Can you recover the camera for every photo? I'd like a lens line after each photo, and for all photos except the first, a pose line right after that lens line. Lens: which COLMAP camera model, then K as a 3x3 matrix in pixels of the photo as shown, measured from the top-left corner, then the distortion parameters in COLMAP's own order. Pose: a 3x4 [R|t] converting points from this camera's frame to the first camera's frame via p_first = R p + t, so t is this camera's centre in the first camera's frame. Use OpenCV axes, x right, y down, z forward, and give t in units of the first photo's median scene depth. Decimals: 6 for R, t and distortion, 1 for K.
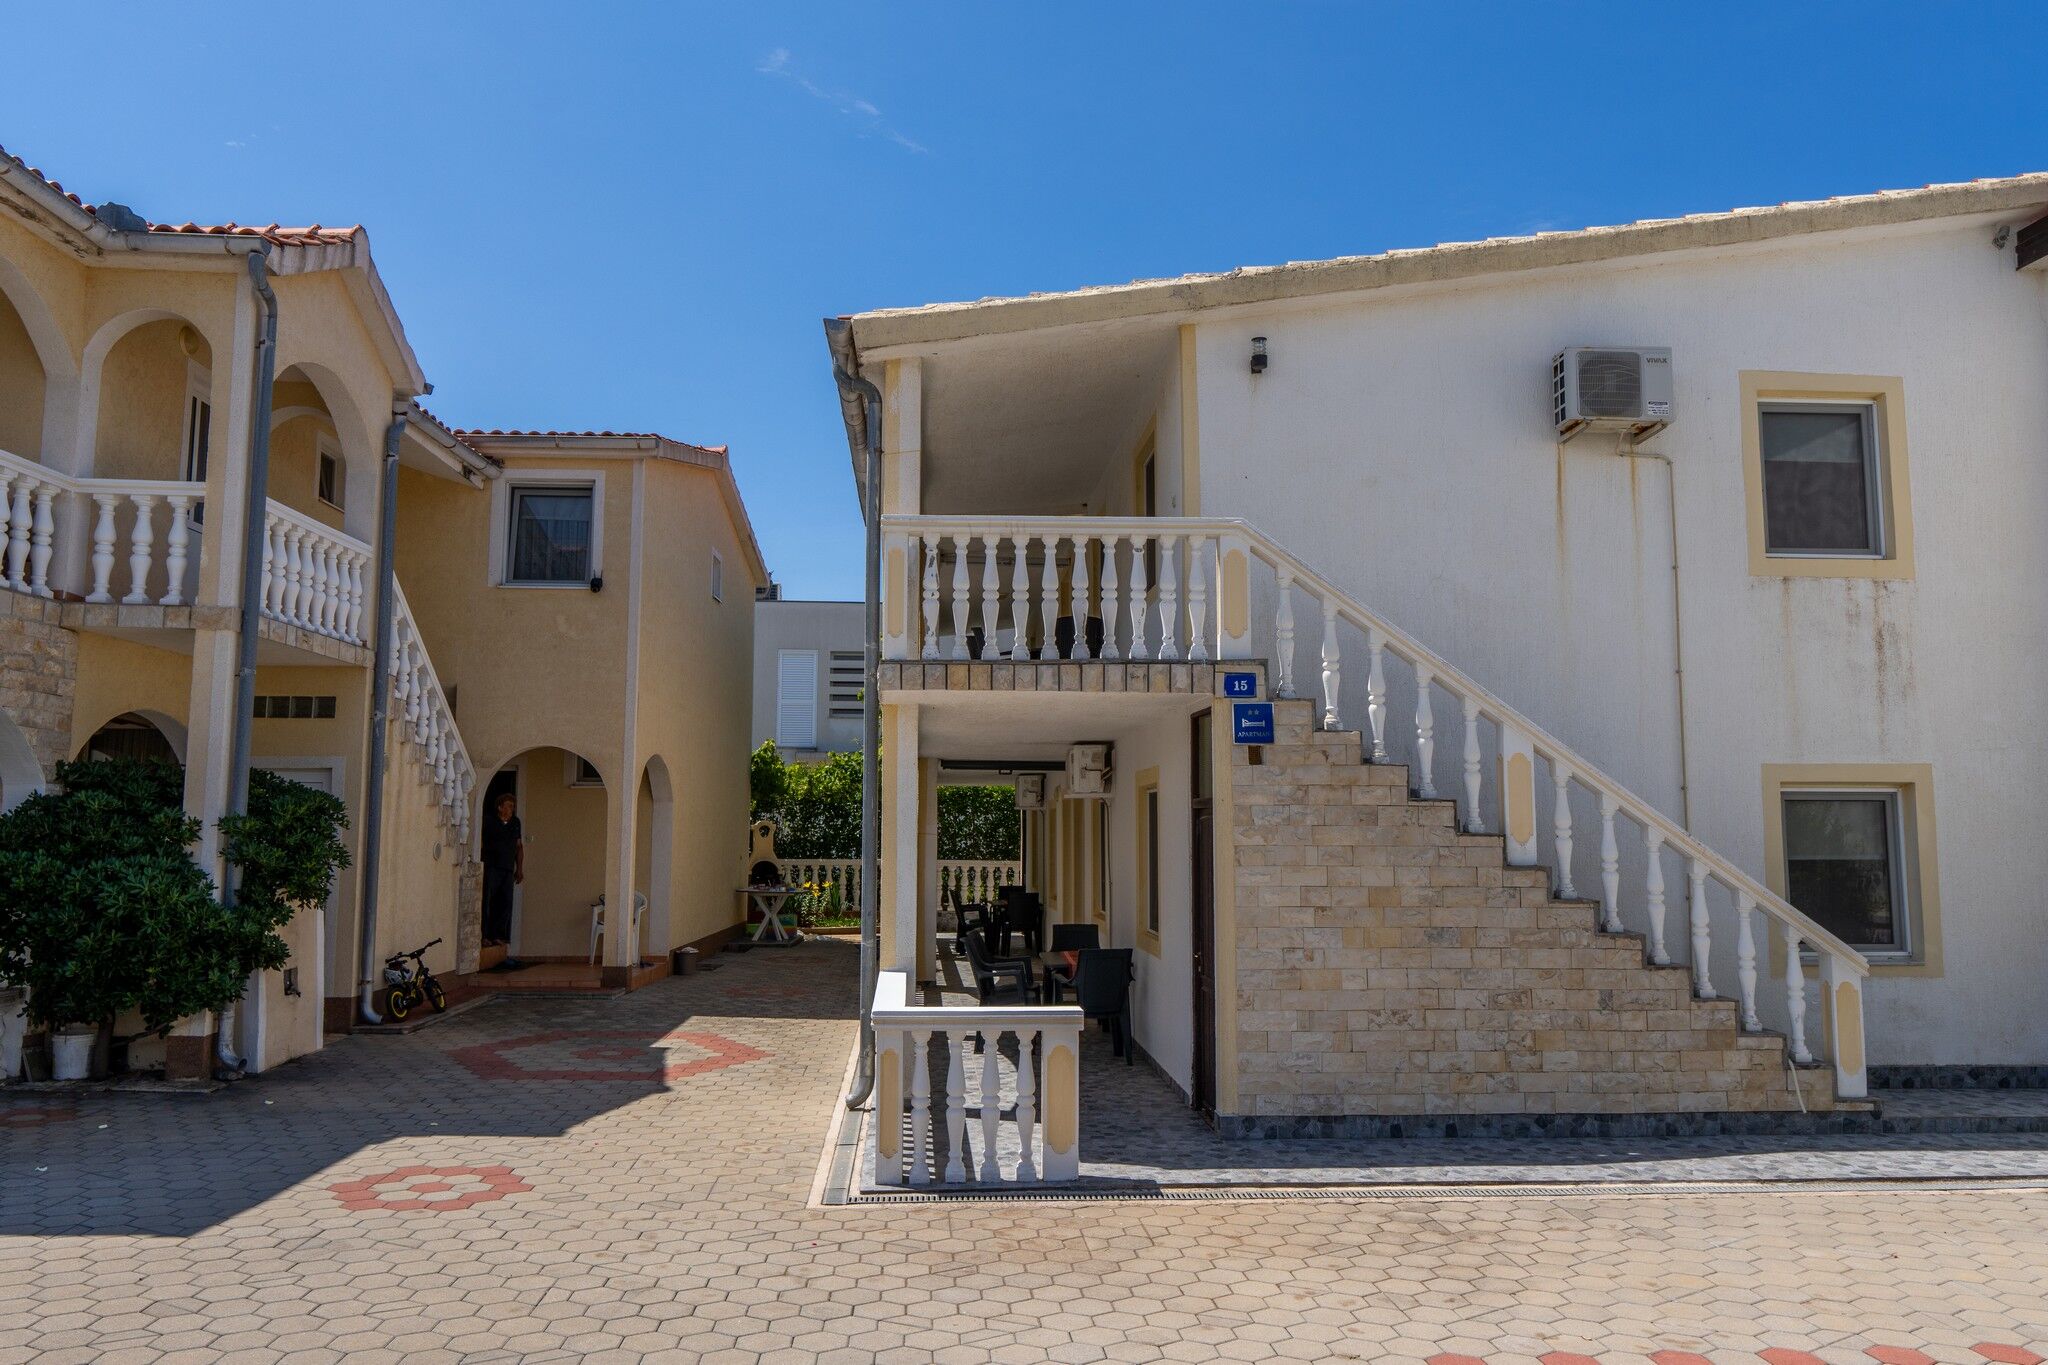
lens RADIAL K [[1434.0, 0, 1039.6], [0, 1434.0, 685.8], [0, 0, 1]] dist [0.002093, -0.005853]
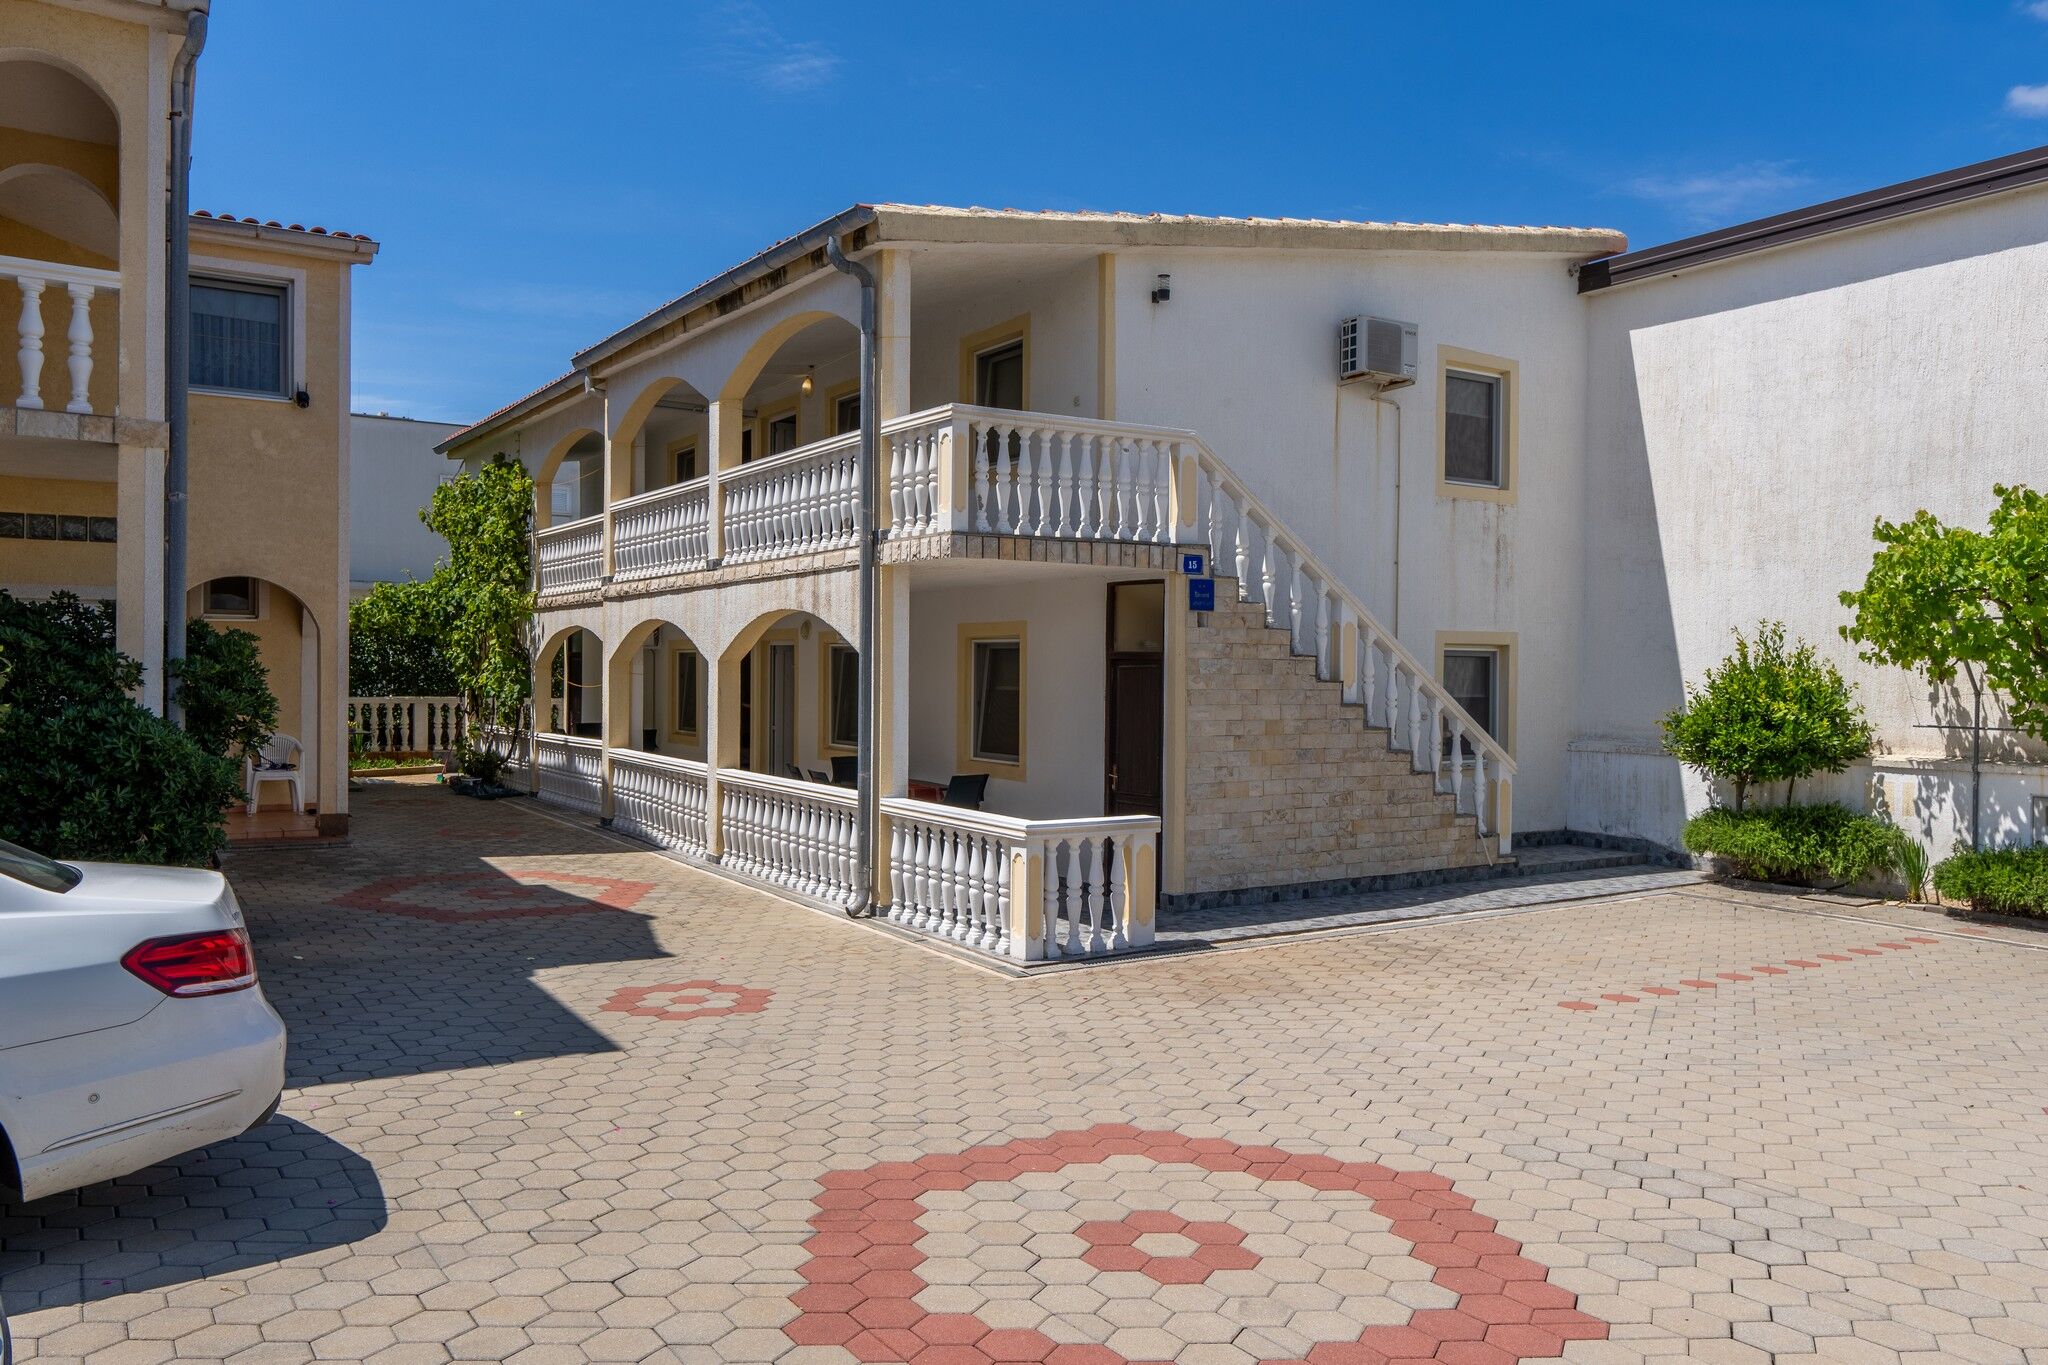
lens RADIAL K [[1434.0, 0, 1039.6], [0, 1434.0, 685.8], [0, 0, 1]] dist [0.002093, -0.005853]
pose [[0.873713, -0.000781, 0.486441, -0.596627], [-0.055584, 0.993288, 0.101432, -0.014981], [-0.483256, -0.115661, 0.867806, -0.052334]]
